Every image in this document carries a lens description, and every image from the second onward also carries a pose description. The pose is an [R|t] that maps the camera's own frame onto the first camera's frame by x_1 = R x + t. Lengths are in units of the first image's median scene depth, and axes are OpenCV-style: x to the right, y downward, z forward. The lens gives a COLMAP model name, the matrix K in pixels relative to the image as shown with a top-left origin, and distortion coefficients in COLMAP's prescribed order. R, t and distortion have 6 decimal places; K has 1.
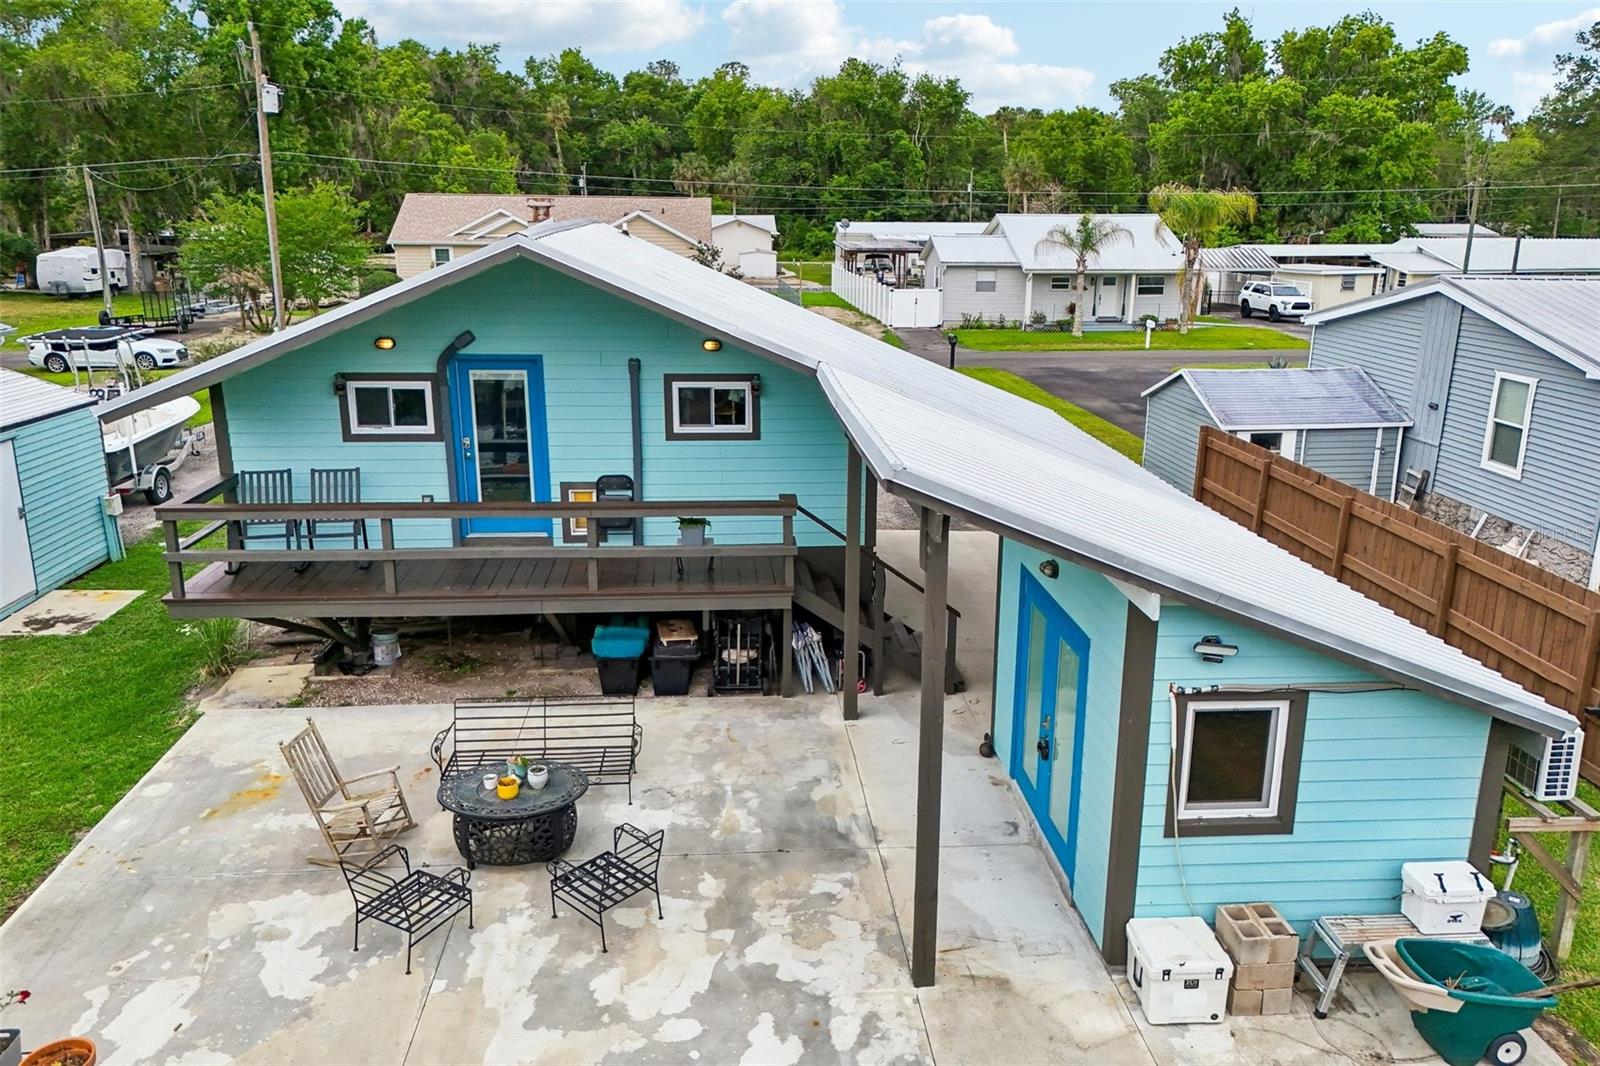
lens RADIAL K [[1187.3, 0, 800.1], [0, 1187.3, 527.3], [0, 0, 1]] dist [0.078166, -0.070917]
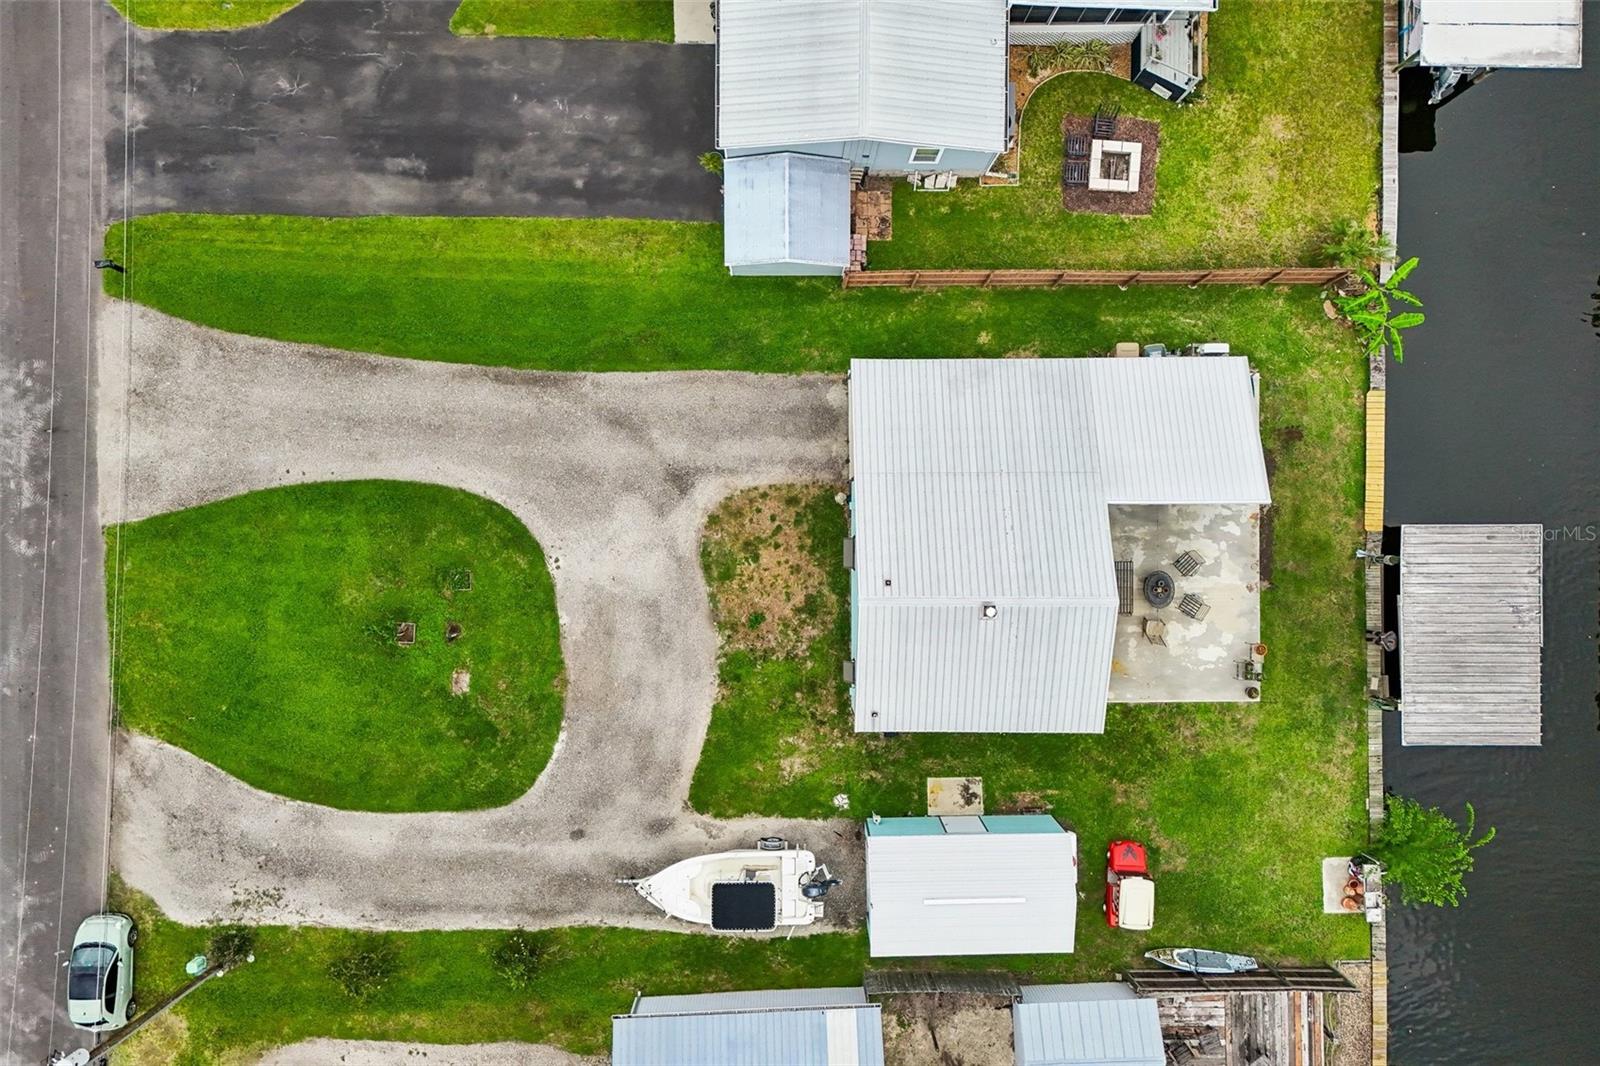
lens RADIAL K [[1180.9, 0, 800.7], [0, 1180.9, 529.0], [0, 0, 1]] dist [0.074832, -0.065269]
pose [[0.071331, -0.997438, -0.005457, -0.071596], [0.237443, 0.011666, 0.971331, -2.639271], [-0.968779, -0.070582, 0.237667, 0.844643]]
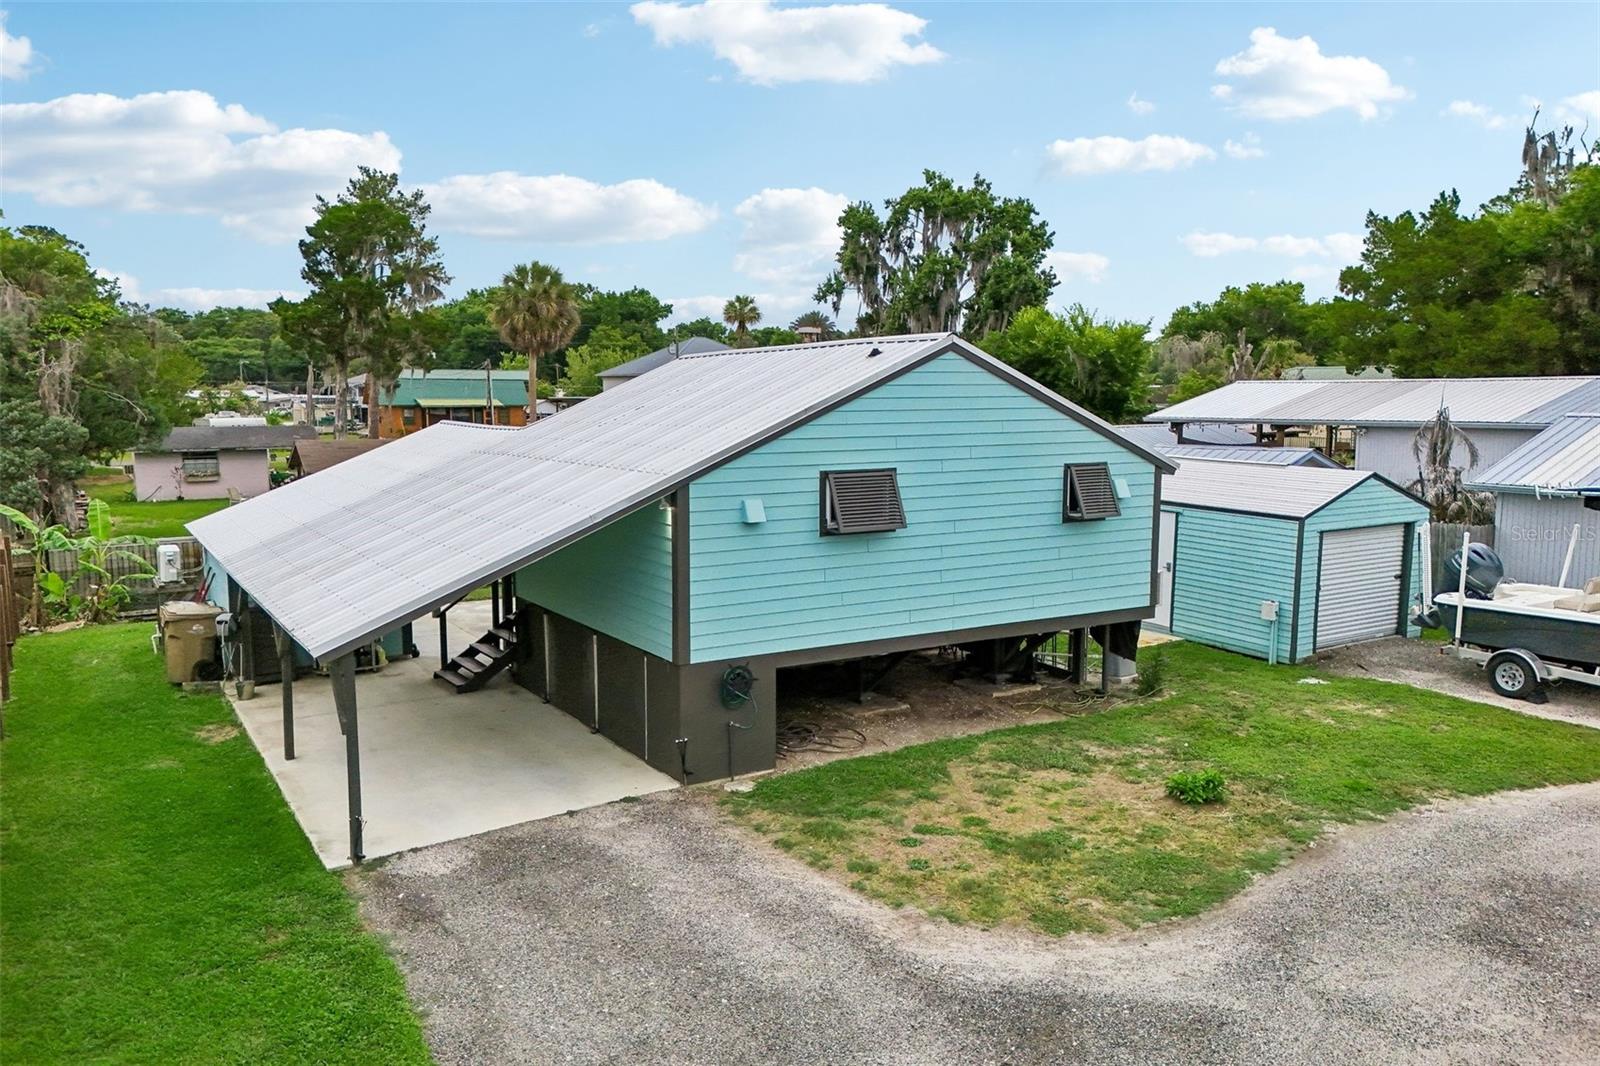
lens RADIAL K [[1187.3, 0, 800.1], [0, 1187.3, 527.3], [0, 0, 1]] dist [0.078166, -0.070917]
pose [[-0.889399, 0.048745, -0.454526, 0.356587], [-0.119721, 0.934755, 0.334514, -0.497348], [0.441176, 0.351932, -0.825534, 2.107204]]
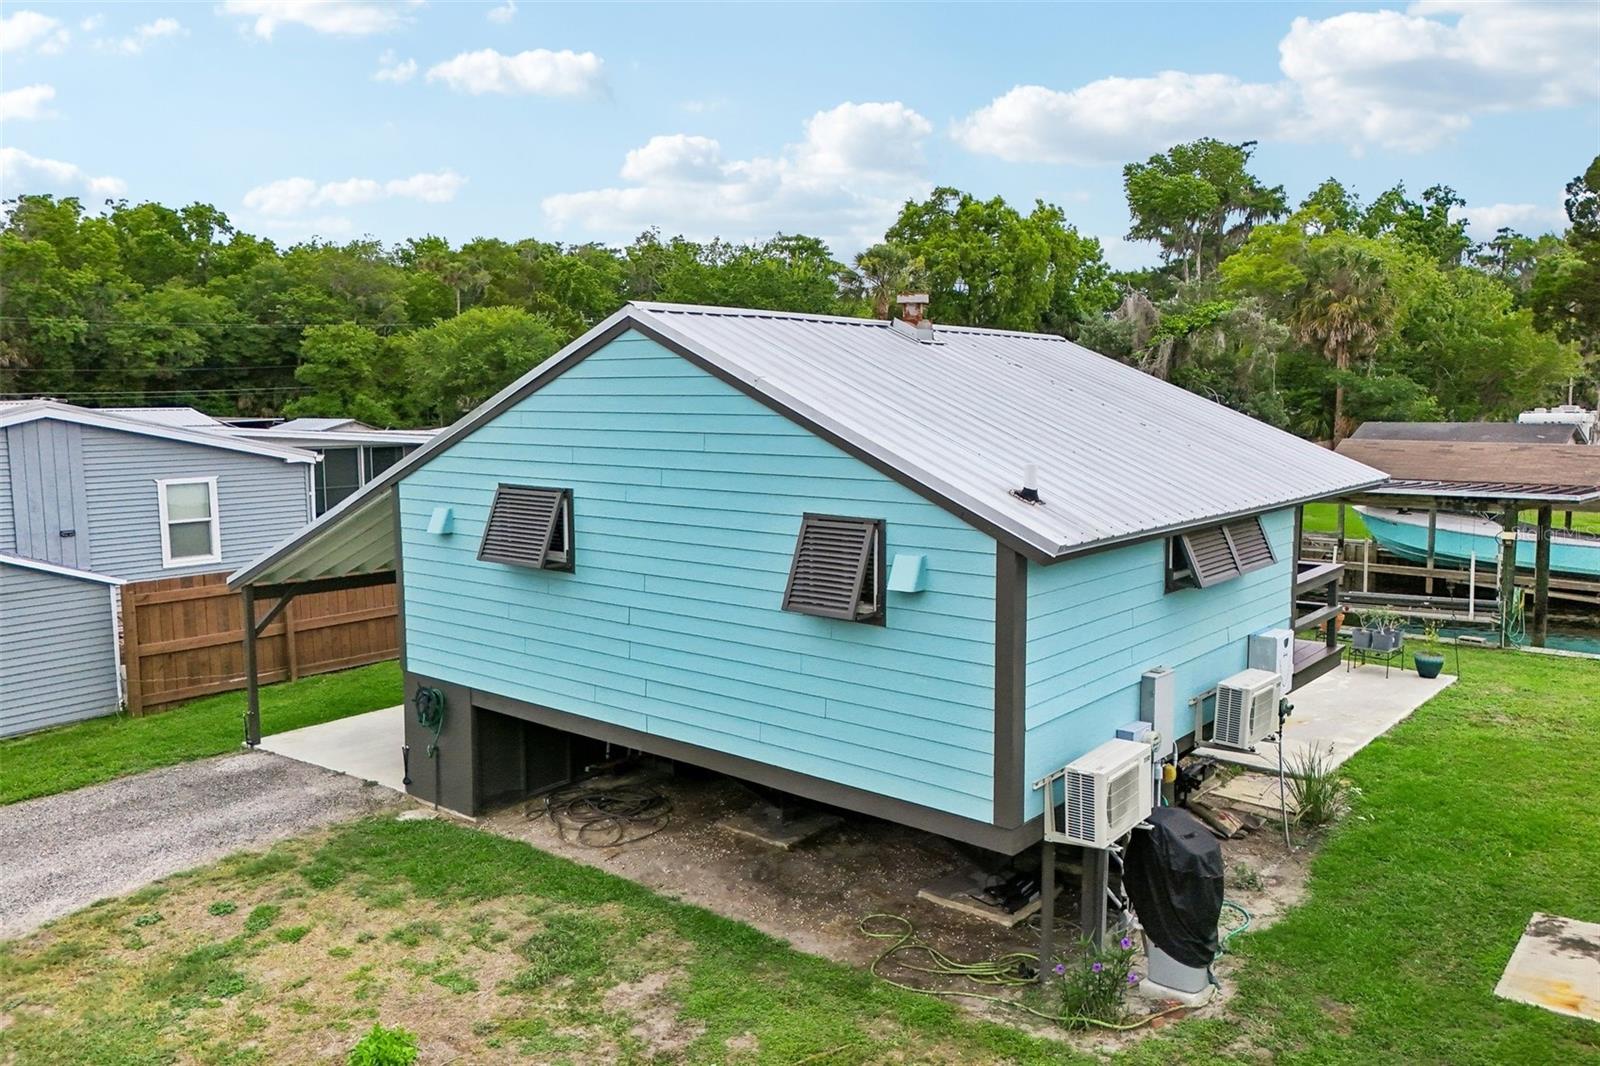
lens RADIAL K [[1202.2, 0, 804.3], [0, 1202.2, 535.1], [0, 0, 1]] dist [0.072579, -0.059931]
pose [[-0.721170, -0.084328, 0.687606, -0.784670], [0.179223, 0.936061, 0.302769, -0.397270], [-0.669173, 0.341583, -0.659946, 1.718024]]
